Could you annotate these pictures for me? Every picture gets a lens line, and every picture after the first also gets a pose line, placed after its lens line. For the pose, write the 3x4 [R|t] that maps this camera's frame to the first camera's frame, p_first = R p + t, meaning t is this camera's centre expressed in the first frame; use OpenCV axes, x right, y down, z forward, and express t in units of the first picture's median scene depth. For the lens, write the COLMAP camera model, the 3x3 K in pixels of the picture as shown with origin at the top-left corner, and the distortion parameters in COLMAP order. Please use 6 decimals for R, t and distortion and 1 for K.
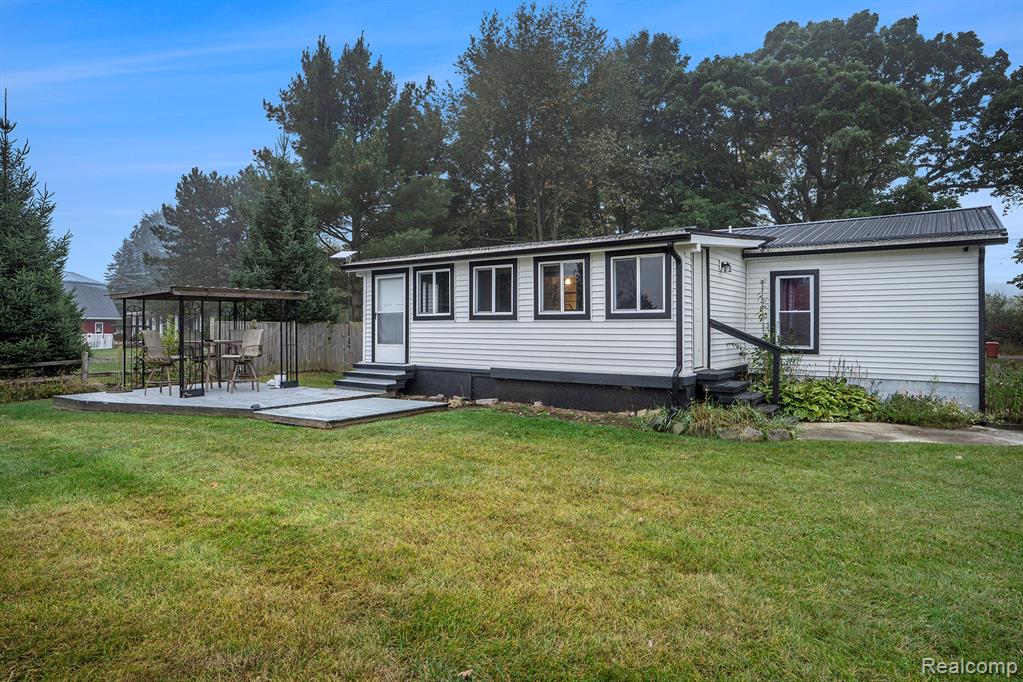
lens RADIAL K [[590.5, 0, 511.5], [0, 590.5, 341.0], [0, 0, 1]] dist [-0.027503, 0.000269]
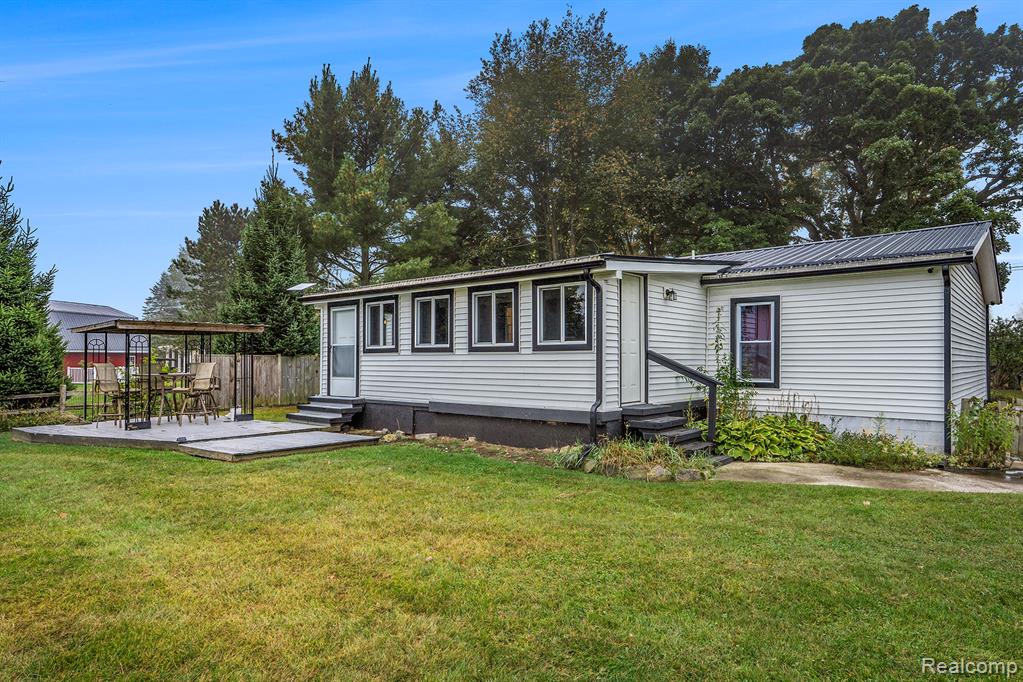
lens RADIAL K [[618.0, 0, 511.2], [0, 618.0, 363.6], [0, 0, 1]] dist [-0.001155, 0.001861]
pose [[0.995960, -0.002237, -0.089765, 0.161728], [0.000674, 0.999848, -0.017439, 0.000706], [0.089790, 0.017308, 0.995810, -0.001065]]
